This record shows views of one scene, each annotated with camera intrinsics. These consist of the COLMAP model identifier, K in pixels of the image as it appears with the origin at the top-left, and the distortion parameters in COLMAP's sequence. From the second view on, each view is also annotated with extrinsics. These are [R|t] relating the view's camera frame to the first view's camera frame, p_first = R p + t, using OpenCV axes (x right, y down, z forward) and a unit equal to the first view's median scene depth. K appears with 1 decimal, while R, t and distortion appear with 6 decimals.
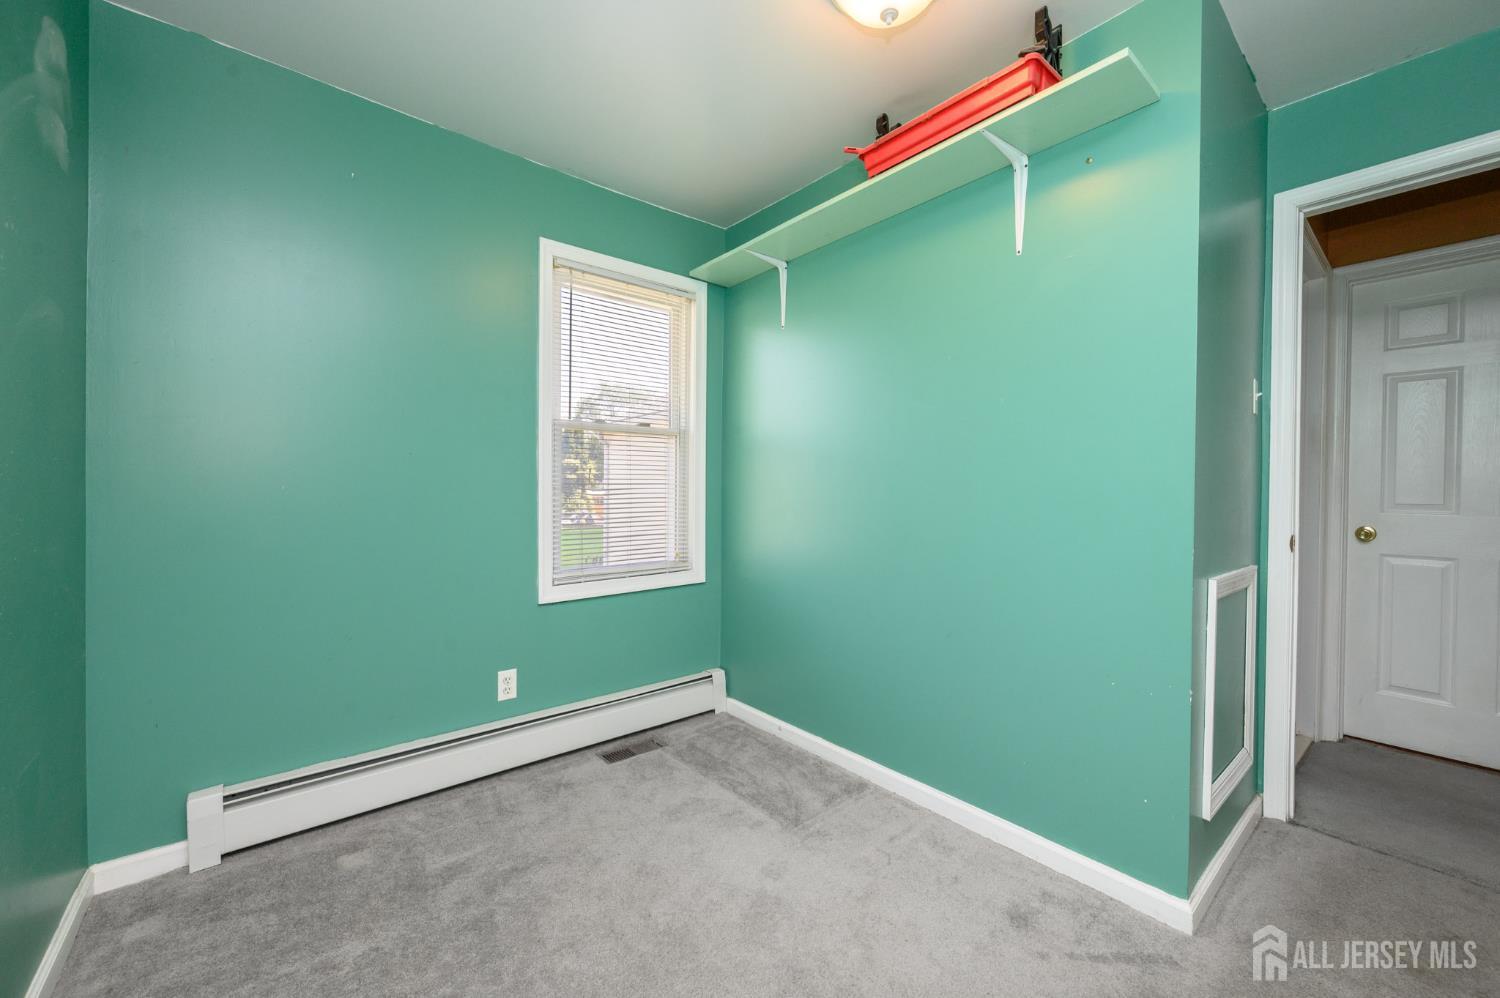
lens RADIAL K [[592.2, 0, 750.8], [0, 592.2, 496.5], [0, 0, 1]] dist [0.016426, -0.002198]
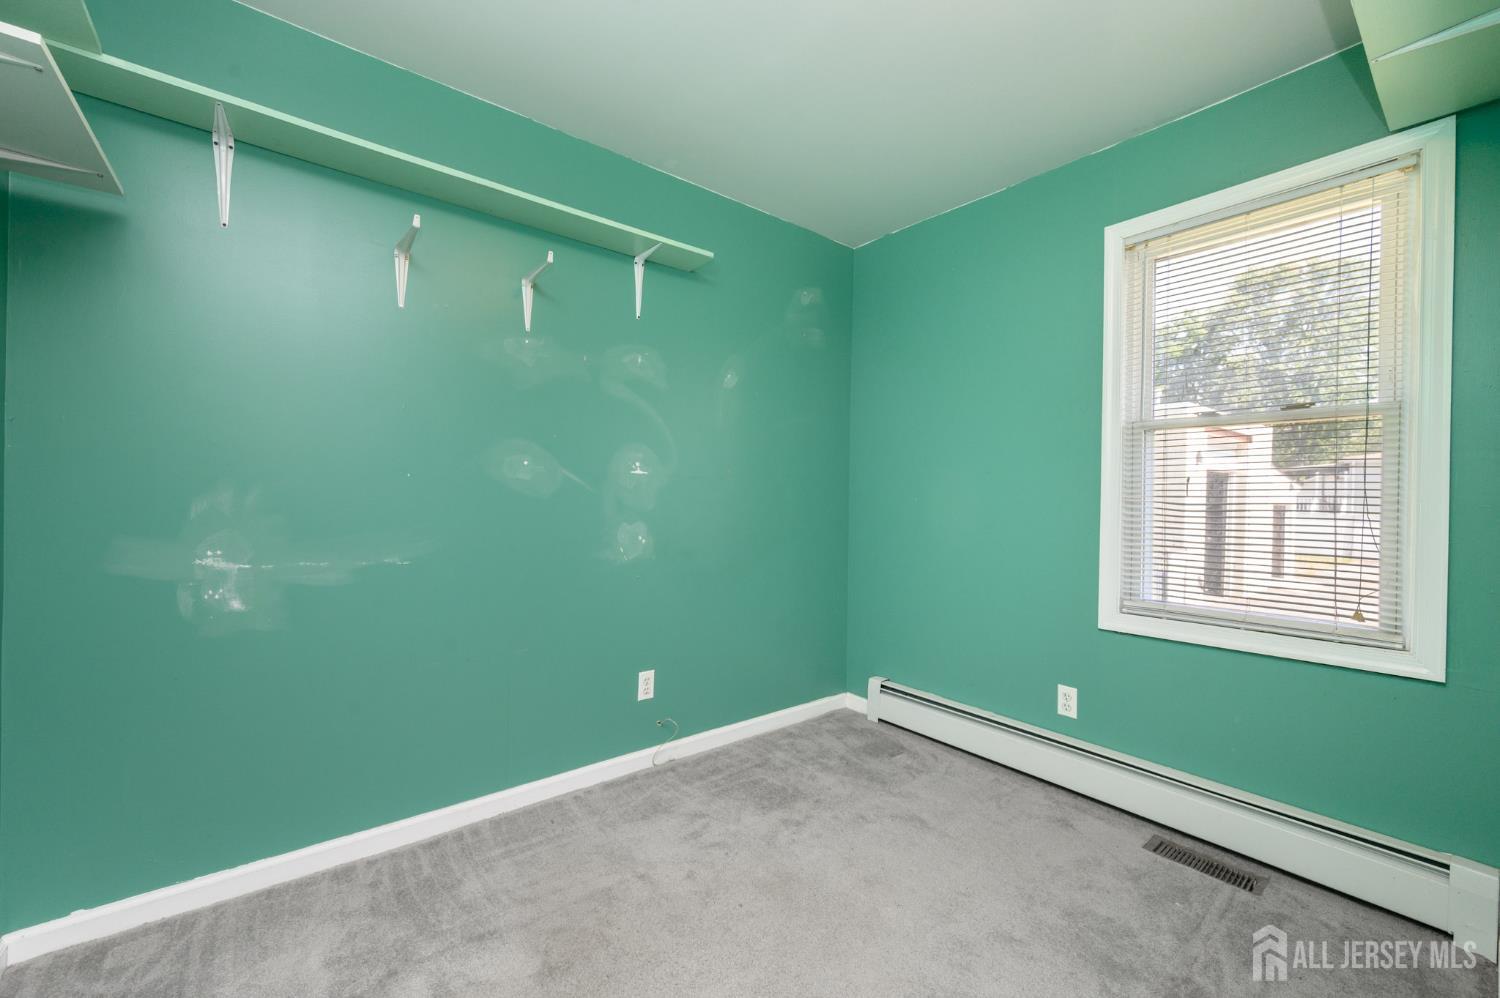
lens RADIAL K [[592.2, 0, 749.0], [0, 592.2, 498.1], [0, 0, 1]] dist [0.016426, -0.002198]
pose [[-0.012612, -0.000603, -0.999920, 0.578249], [-0.022053, 0.999757, -0.000325, -0.007259], [0.999677, 0.022048, -0.012623, 0.476849]]
